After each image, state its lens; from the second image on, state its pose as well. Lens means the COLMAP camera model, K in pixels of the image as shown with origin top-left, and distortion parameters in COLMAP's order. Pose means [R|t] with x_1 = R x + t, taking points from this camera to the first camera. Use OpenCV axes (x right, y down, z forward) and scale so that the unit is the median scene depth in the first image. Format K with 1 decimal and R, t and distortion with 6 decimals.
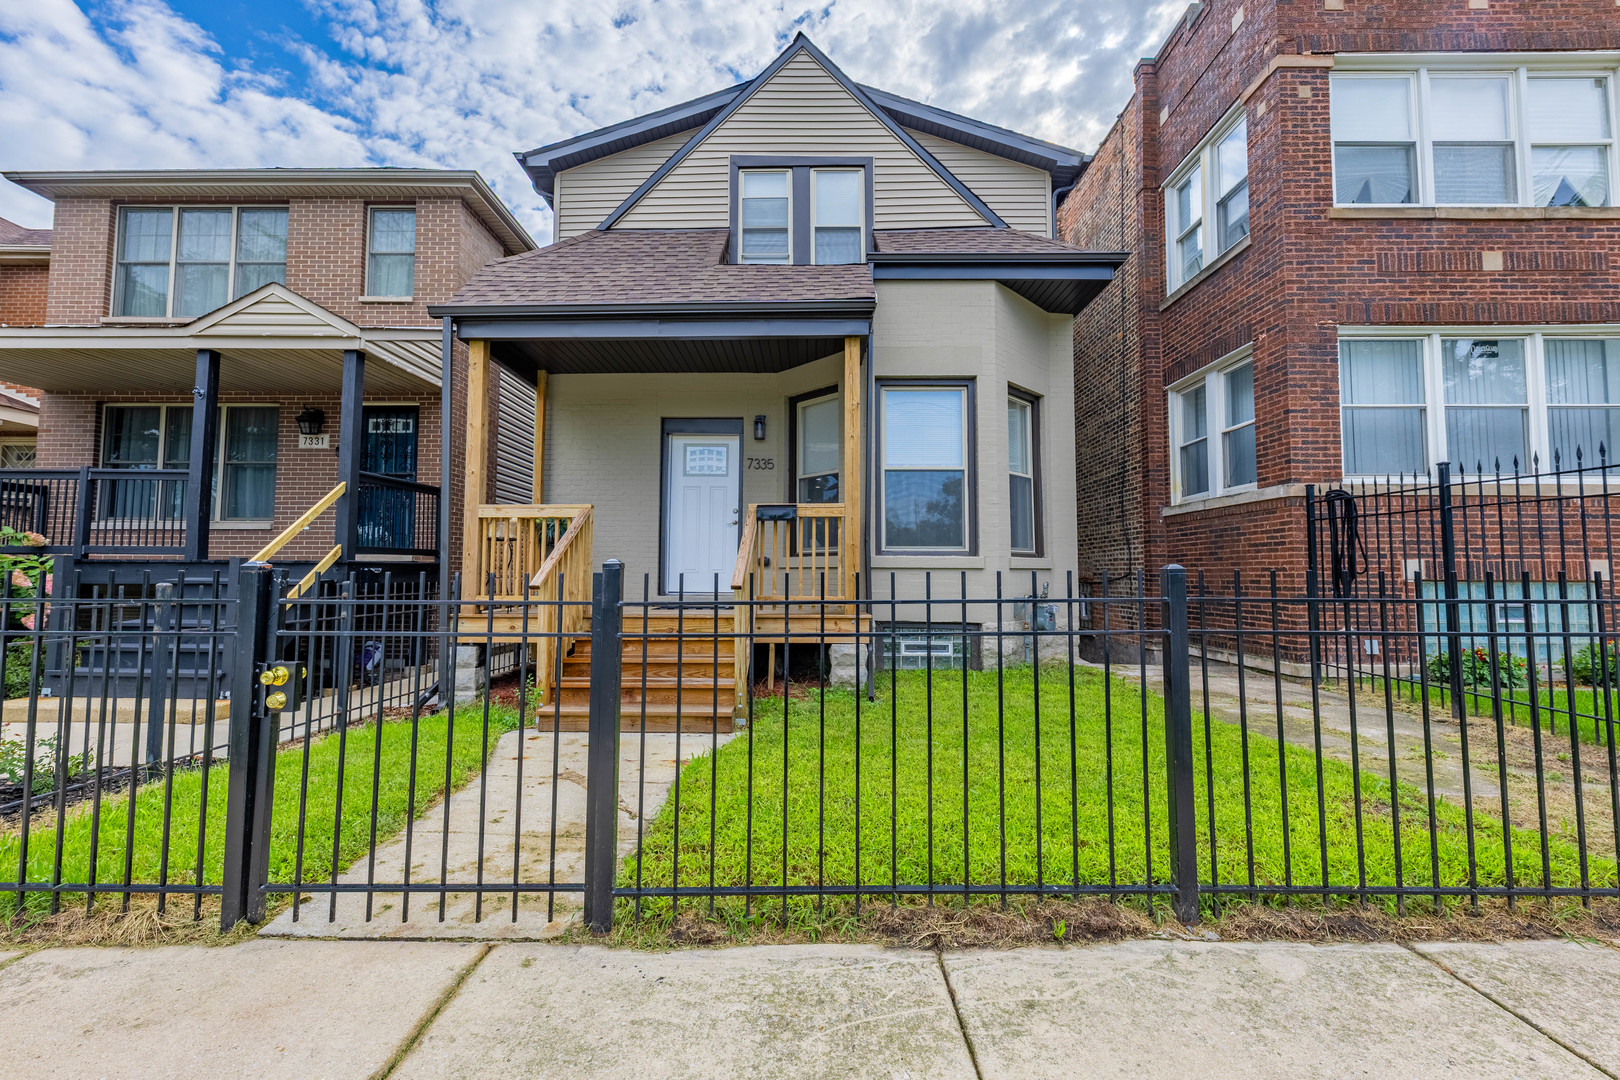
lens RADIAL K [[658.4, 0, 805.9], [0, 658.4, 539.2], [0, 0, 1]] dist [0.013797, -0.003408]
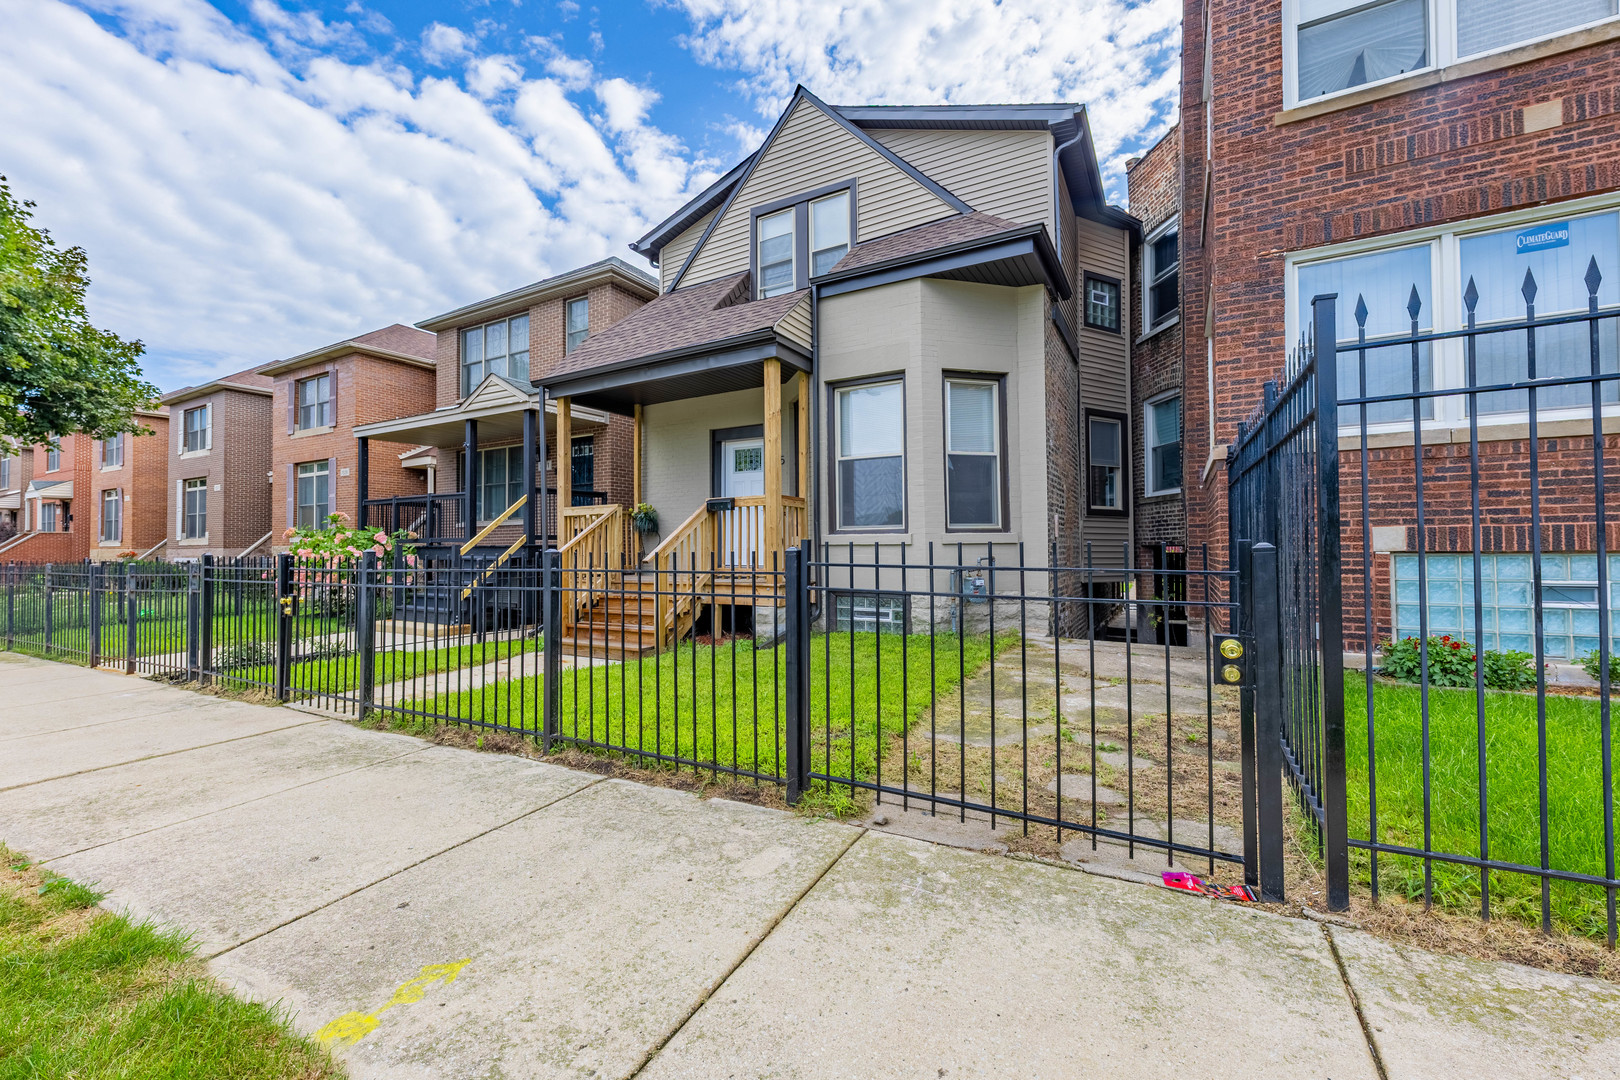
lens RADIAL K [[658.4, 0, 804.2], [0, 658.4, 538.4], [0, 0, 1]] dist [0.013797, -0.003408]
pose [[0.874082, -0.017656, -0.485457, 0.645110], [0.036974, 0.998858, 0.030245, -0.005837], [0.484369, -0.044386, 0.873737, -0.053674]]
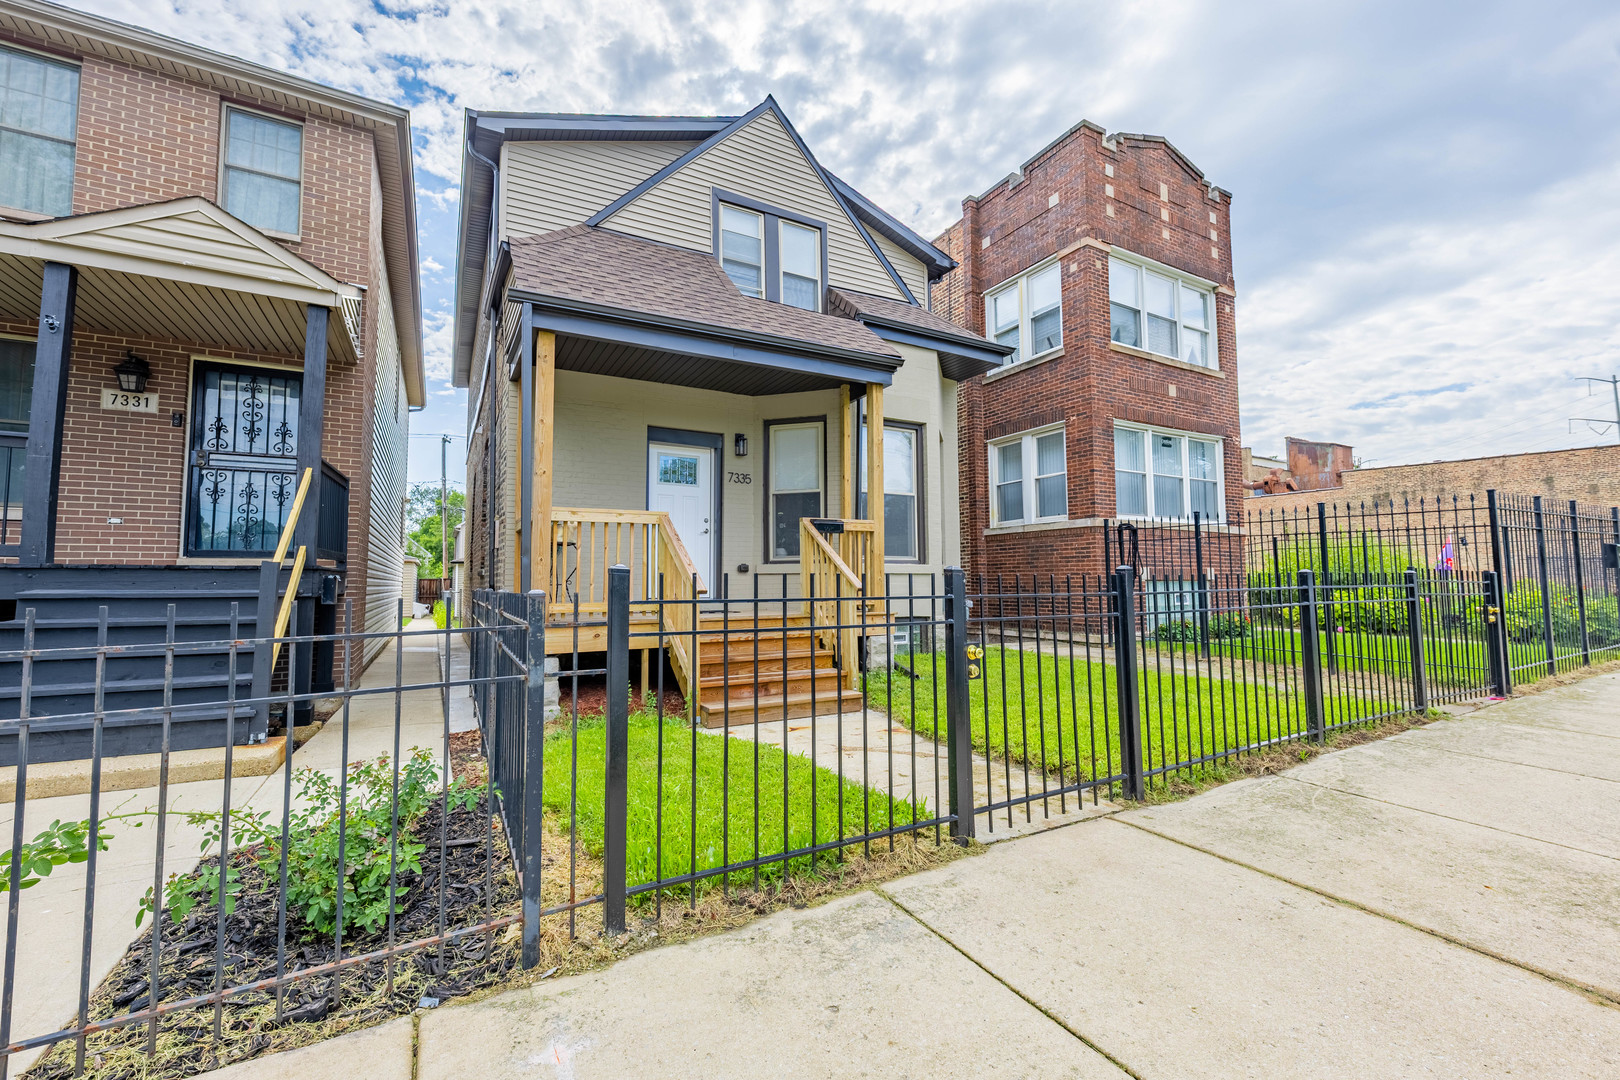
lens RADIAL K [[658.4, 0, 806.1], [0, 658.4, 538.7], [0, 0, 1]] dist [0.013797, -0.003408]
pose [[0.868996, 0.023898, 0.494242, -0.576610], [-0.018290, 0.999702, -0.016180, 0.001423], [-0.494481, 0.005021, 0.869174, 0.003268]]
